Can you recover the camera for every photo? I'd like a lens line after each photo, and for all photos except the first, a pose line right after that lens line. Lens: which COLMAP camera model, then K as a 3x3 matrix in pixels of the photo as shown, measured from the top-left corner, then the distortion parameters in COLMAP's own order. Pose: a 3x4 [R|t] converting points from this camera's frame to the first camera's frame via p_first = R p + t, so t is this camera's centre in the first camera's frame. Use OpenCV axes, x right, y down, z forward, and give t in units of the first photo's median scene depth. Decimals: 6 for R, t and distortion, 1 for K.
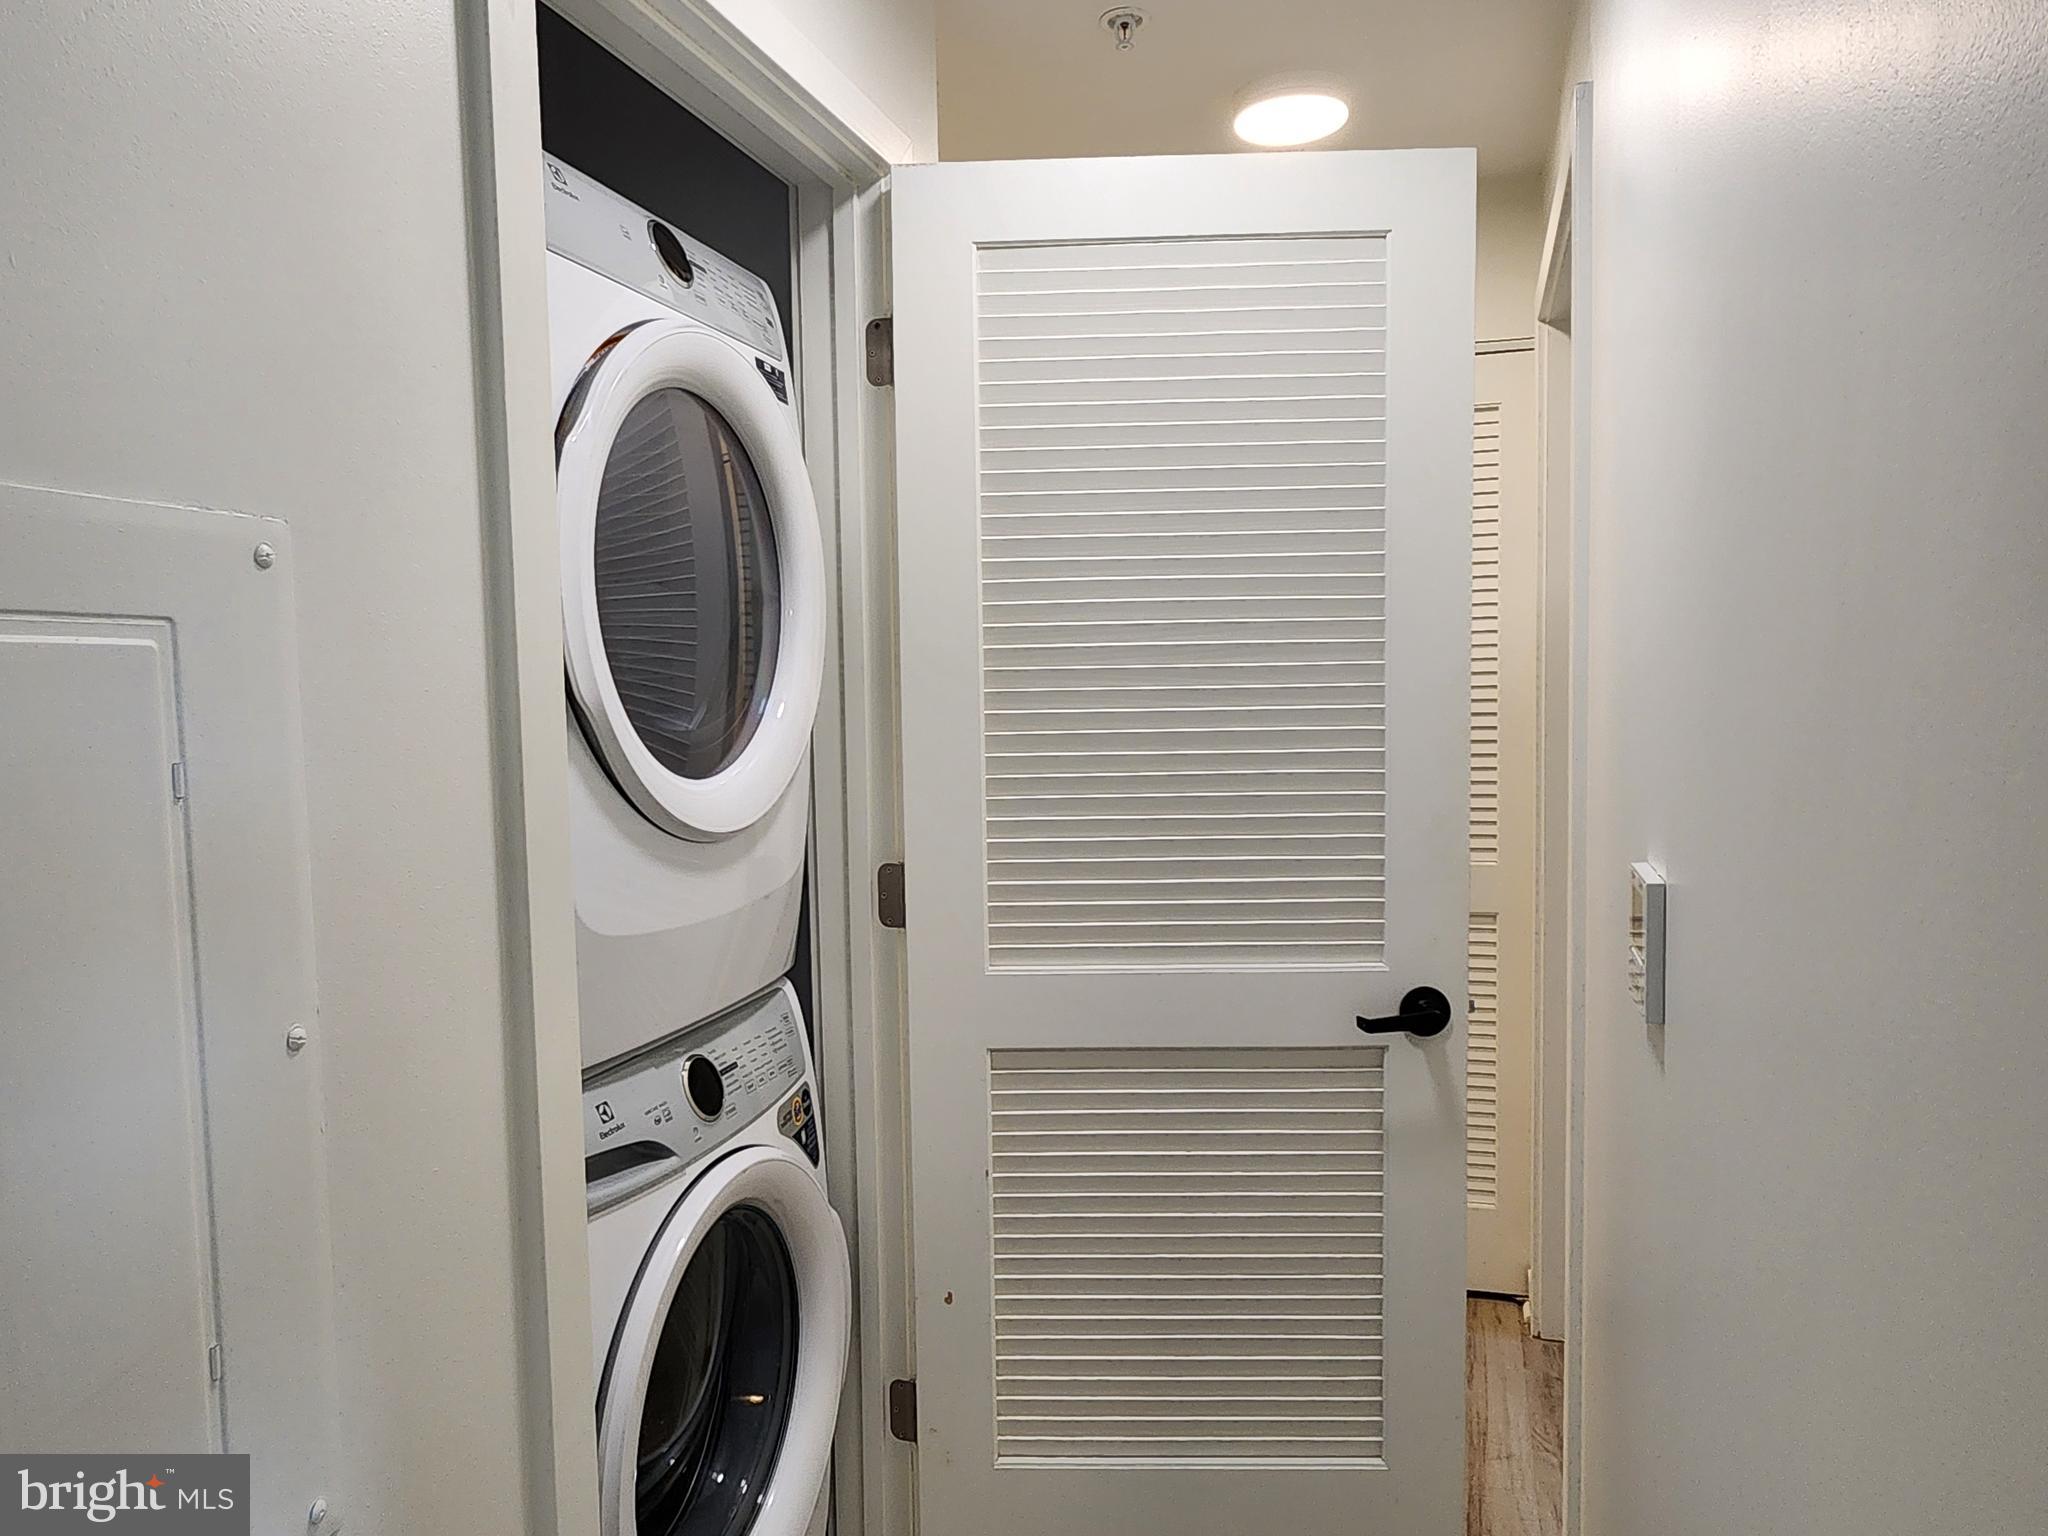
lens RADIAL K [[1395.6, 0, 1013.5], [0, 1395.6, 787.0], [0, 0, 1]] dist [-0.000303, 0.004792]
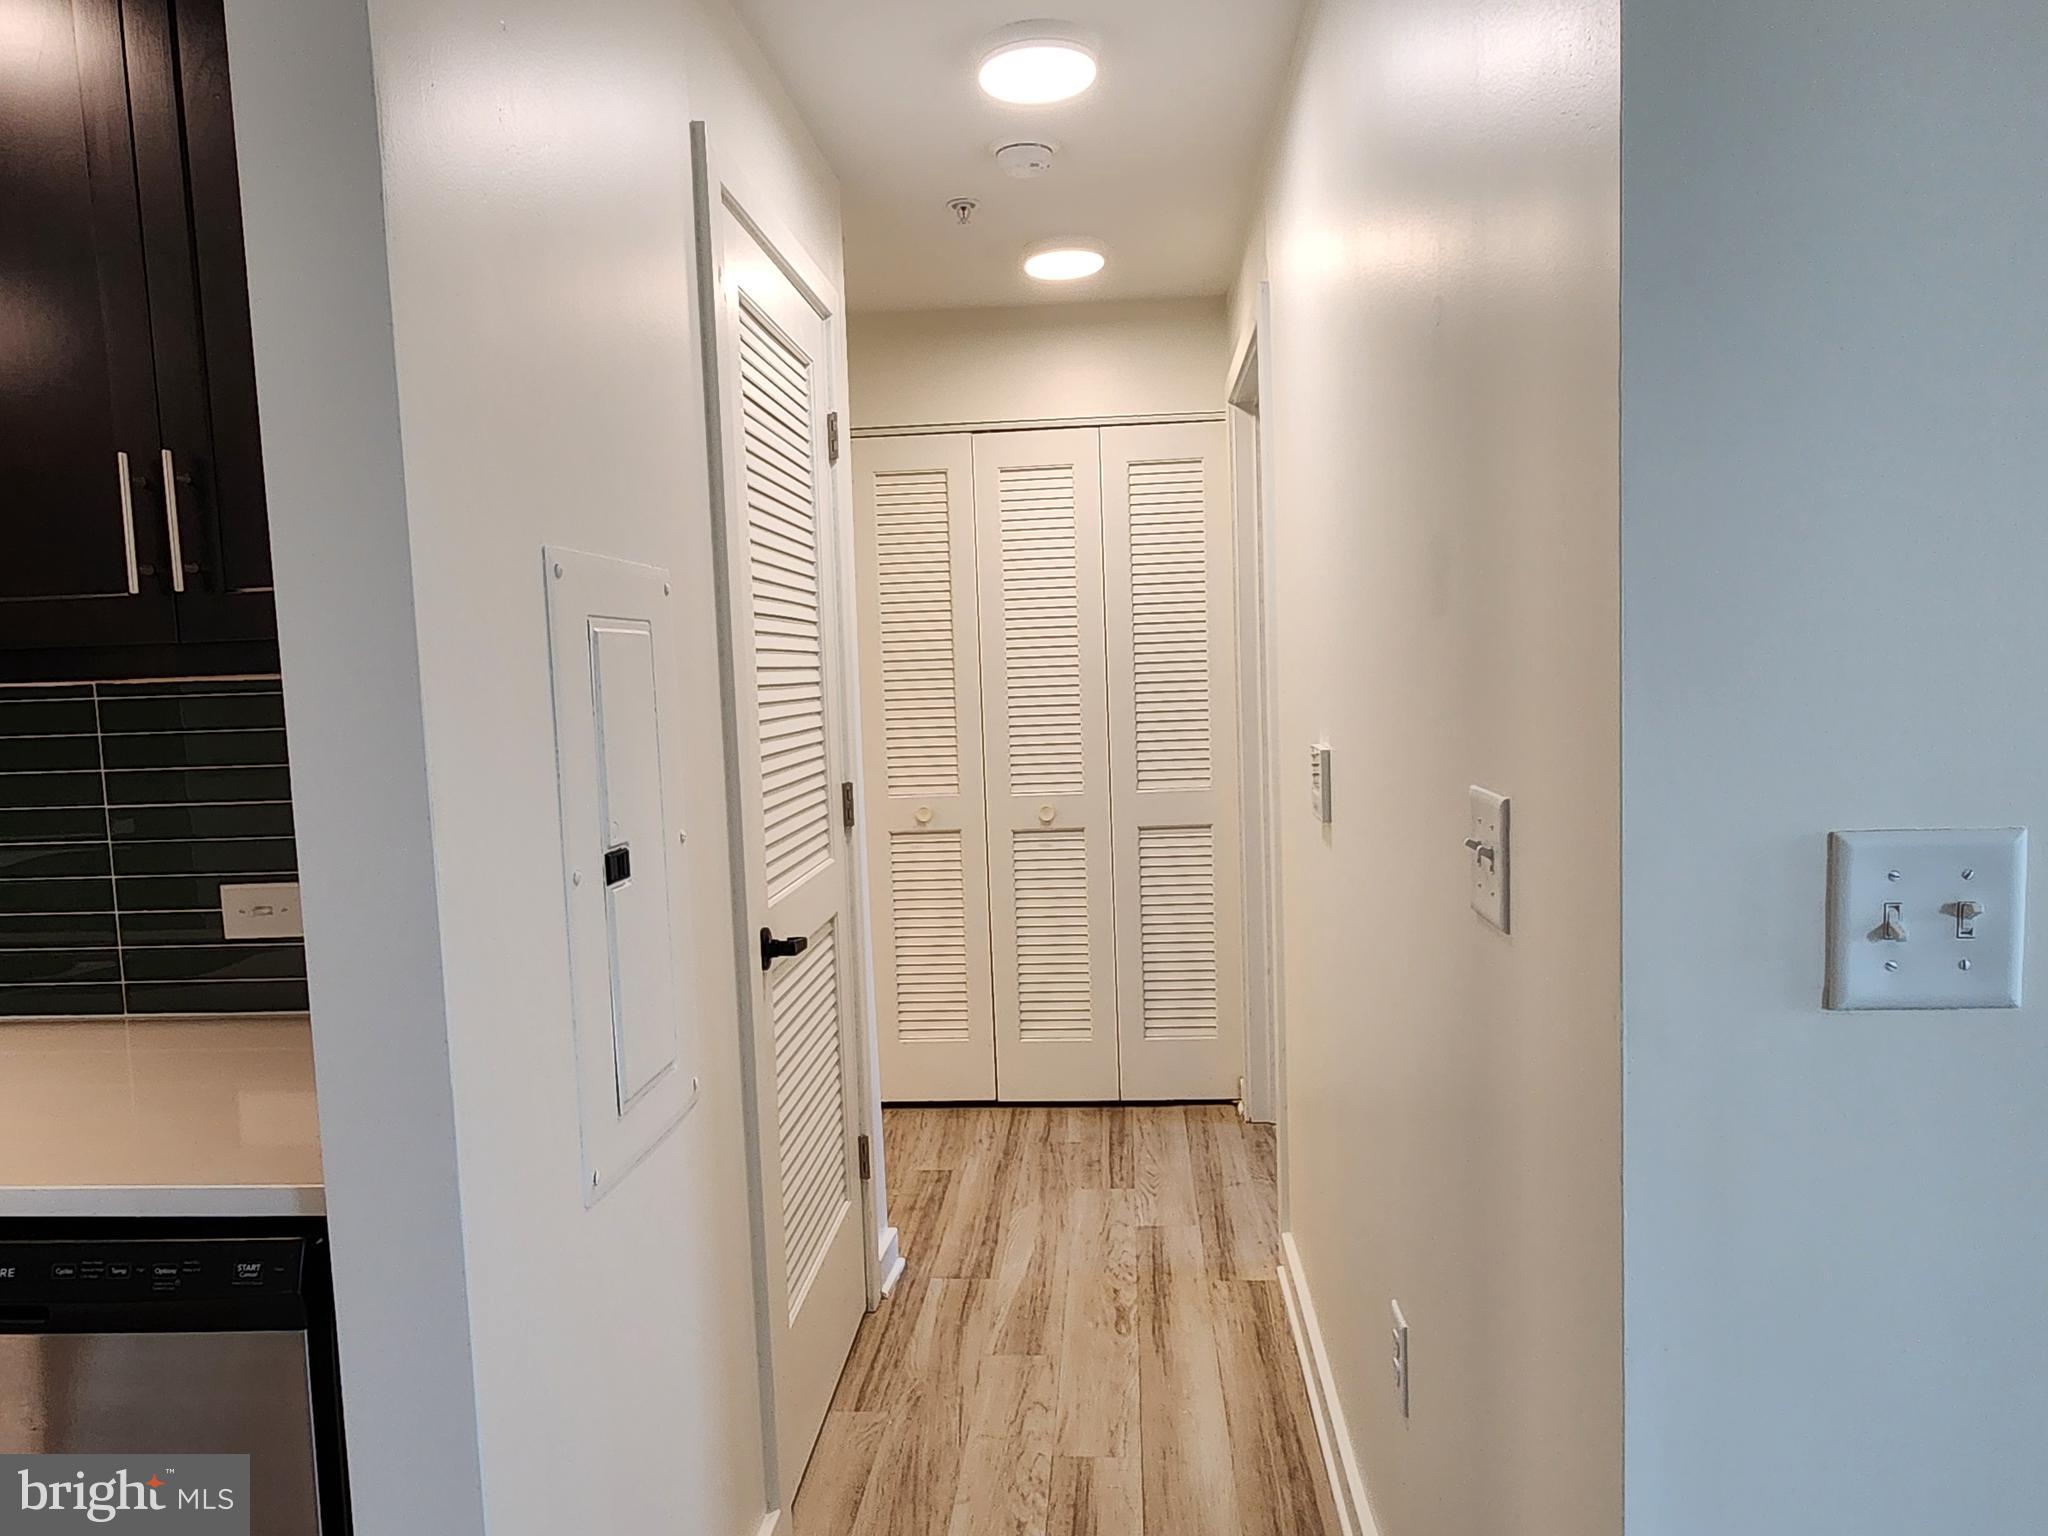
lens RADIAL K [[1395.6, 0, 1013.5], [0, 1395.6, 787.0], [0, 0, 1]] dist [-0.000303, 0.004792]
pose [[0.974328, -0.032835, 0.222726, -0.186716], [0.031732, 0.999460, 0.008533, 0.041317], [-0.222886, -0.001246, 0.974844, -0.376272]]
